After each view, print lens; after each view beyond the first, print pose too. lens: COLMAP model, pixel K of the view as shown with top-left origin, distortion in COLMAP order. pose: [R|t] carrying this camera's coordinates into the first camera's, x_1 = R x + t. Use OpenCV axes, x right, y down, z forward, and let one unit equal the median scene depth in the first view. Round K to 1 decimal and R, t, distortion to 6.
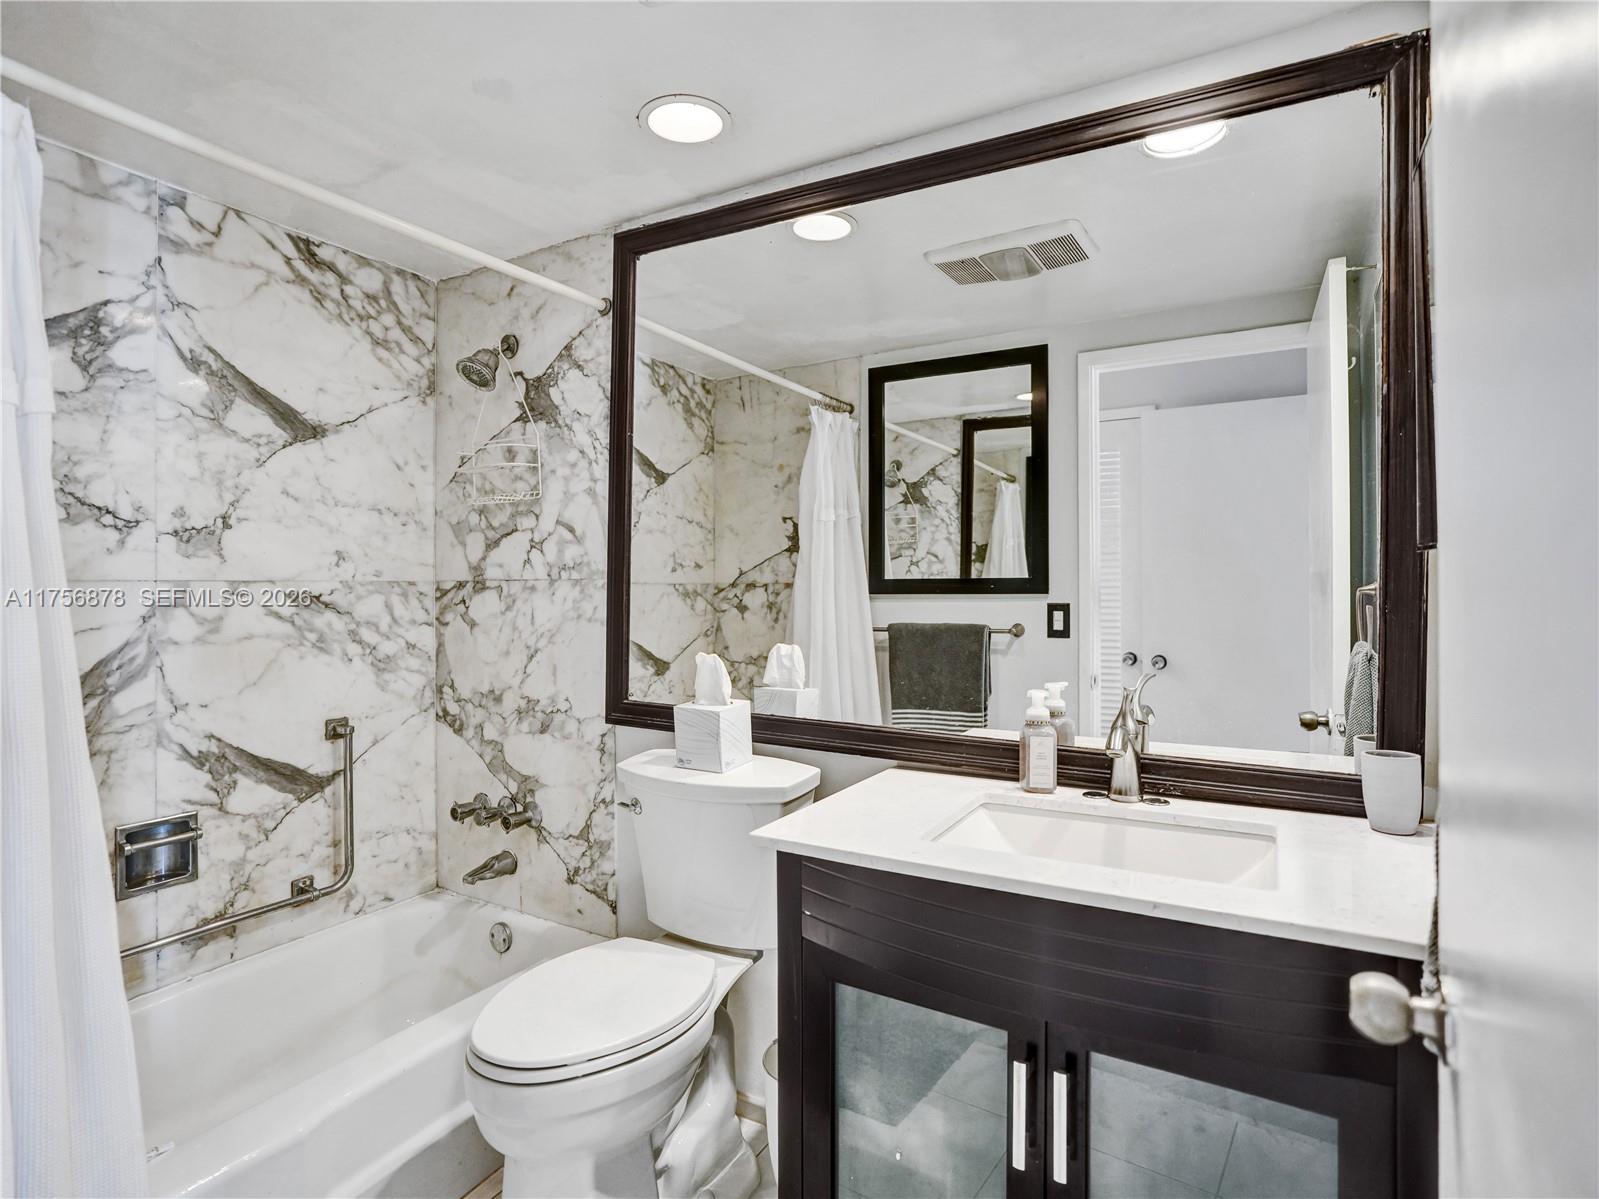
lens RADIAL K [[816.2, 0, 799.5], [0, 816.2, 599.5], [0, 0, 1]] dist [-0.092461, 0.045131]
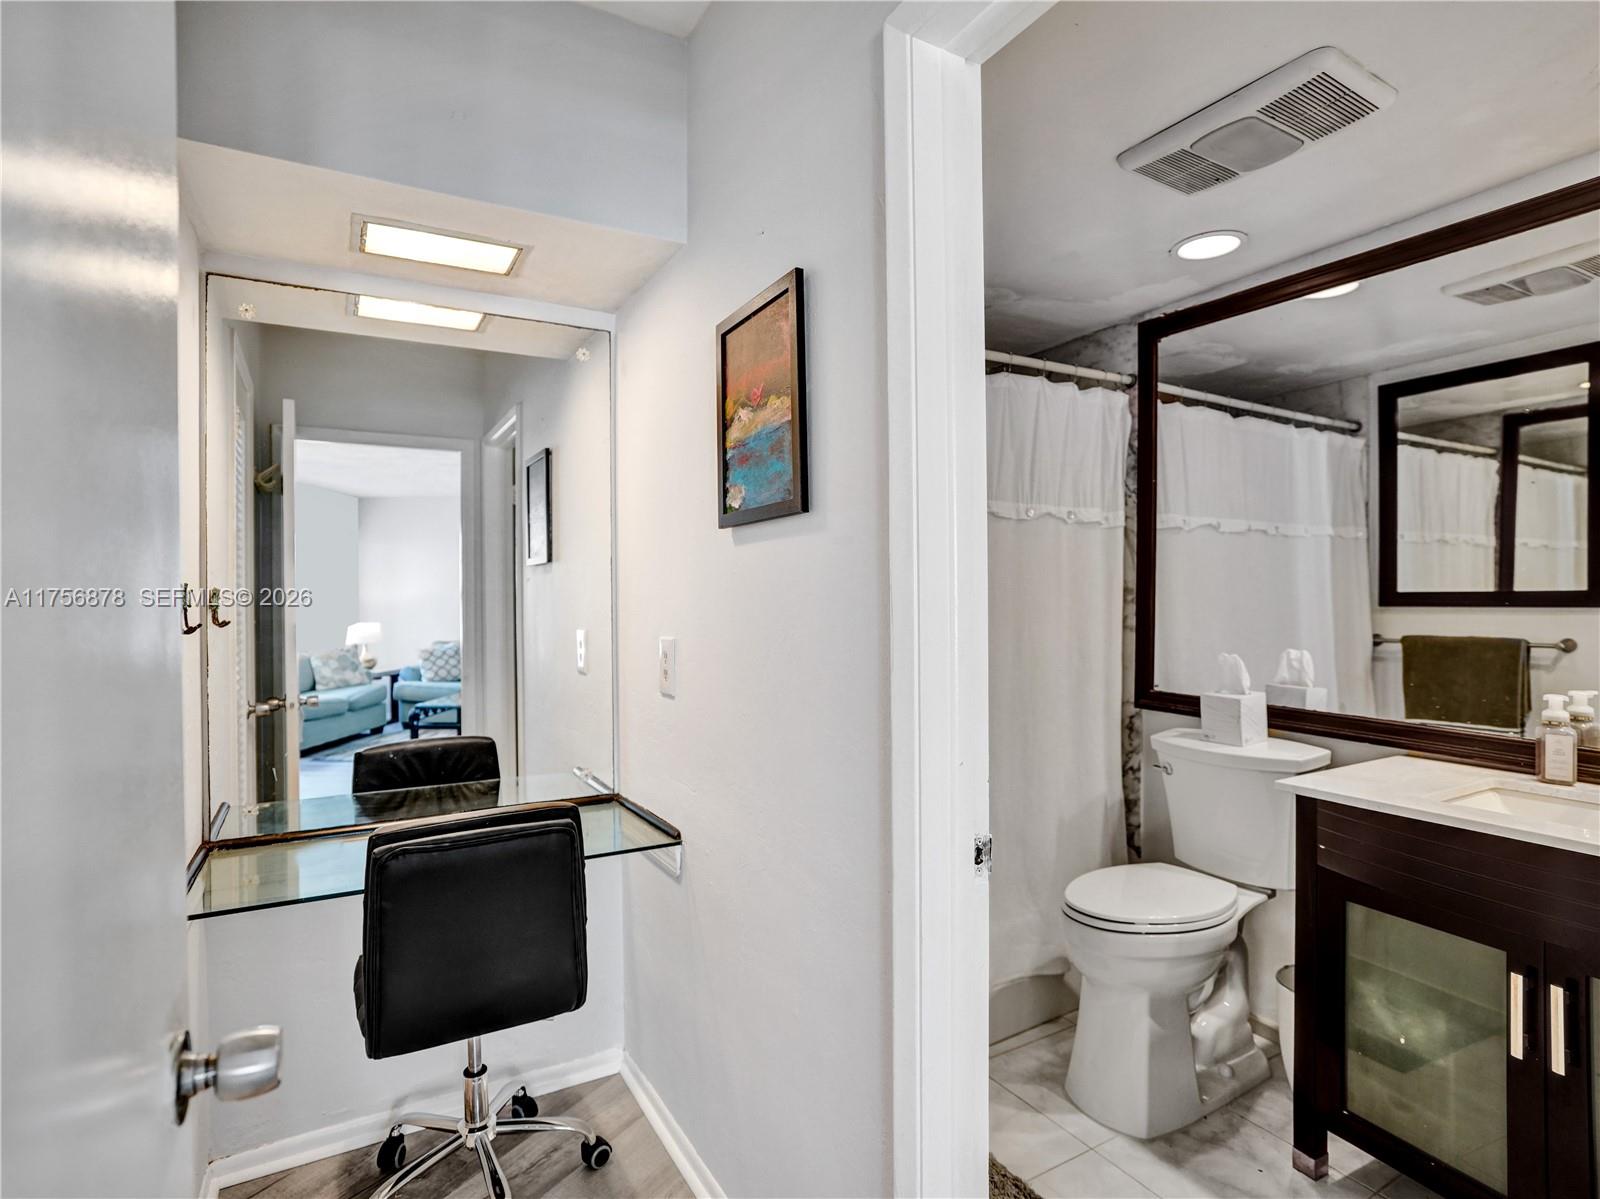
lens RADIAL K [[825.0, 0, 800.0], [0, 825.0, 599.5], [0, 0, 1]] dist [-0.054201, 0.027717]
pose [[0.858167, 0.001654, -0.513369, -0.034994], [-0.005483, 0.999967, -0.005944, -0.009357], [0.513342, 0.007916, 0.858148, -0.468585]]
